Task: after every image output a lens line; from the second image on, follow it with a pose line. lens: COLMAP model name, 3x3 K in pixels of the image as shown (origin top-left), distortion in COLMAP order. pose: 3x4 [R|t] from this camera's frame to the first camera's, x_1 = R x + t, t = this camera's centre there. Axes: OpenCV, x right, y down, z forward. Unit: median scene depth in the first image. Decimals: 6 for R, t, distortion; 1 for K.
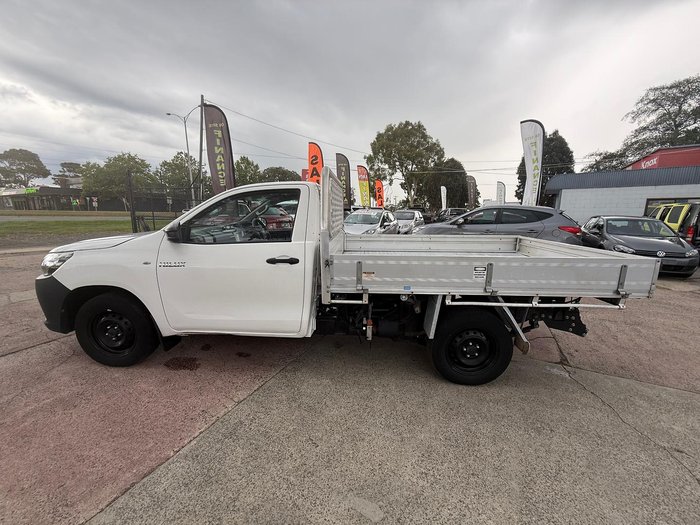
lens RADIAL K [[277.5, 0, 350.8], [0, 277.5, 264.2], [0, 0, 1]] dist [-0.001615, -0.000002]
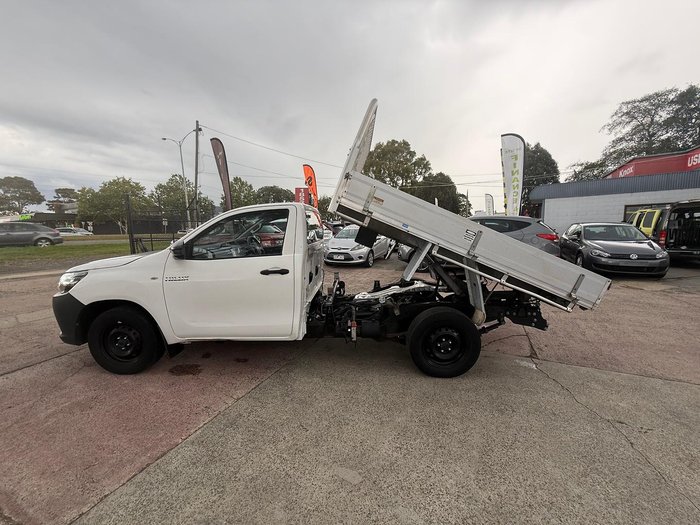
lens RADIAL K [[277.5, 0, 350.8], [0, 277.5, 264.2], [0, 0, 1]] dist [-0.001615, -0.000002]
pose [[0.999264, -0.035729, 0.013957, 0.046600], [0.036427, 0.997907, -0.053429, 0.024976], [-0.012019, 0.053898, 0.998474, -0.127553]]
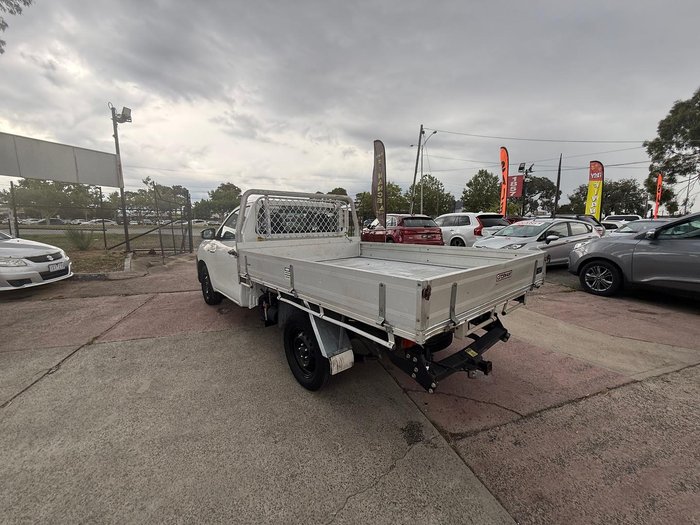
lens RADIAL K [[277.5, 0, 350.8], [0, 277.5, 264.2], [0, 0, 1]] dist [-0.001615, -0.000002]
pose [[0.681170, 0.085819, -0.727078, 1.182744], [-0.121685, 0.992564, 0.003154, -0.031622], [0.721942, 0.086326, 0.686548, 0.367574]]
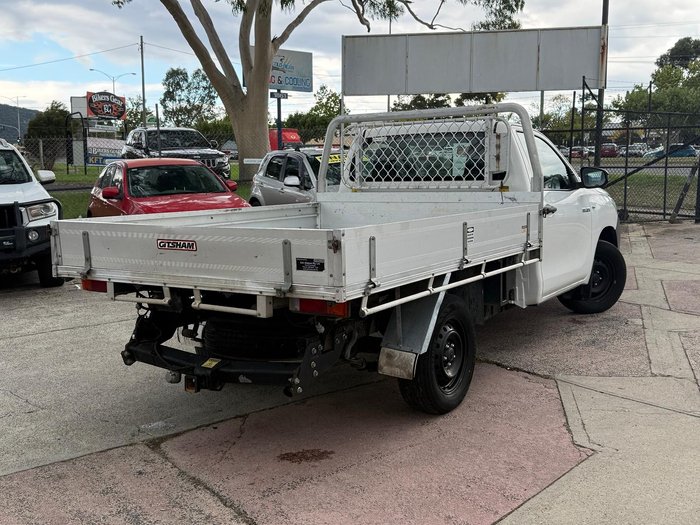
lens RADIAL K [[750.7, 0, 350.0], [0, 750.7, 262.5], [0, 0, 1]] dist [0.170931, -0.394570]
pose [[-0.505831, 0.103406, -0.856413, 1.988848], [-0.152773, 0.966358, 0.206914, -0.363077], [0.848997, 0.235500, -0.473016, 2.144782]]
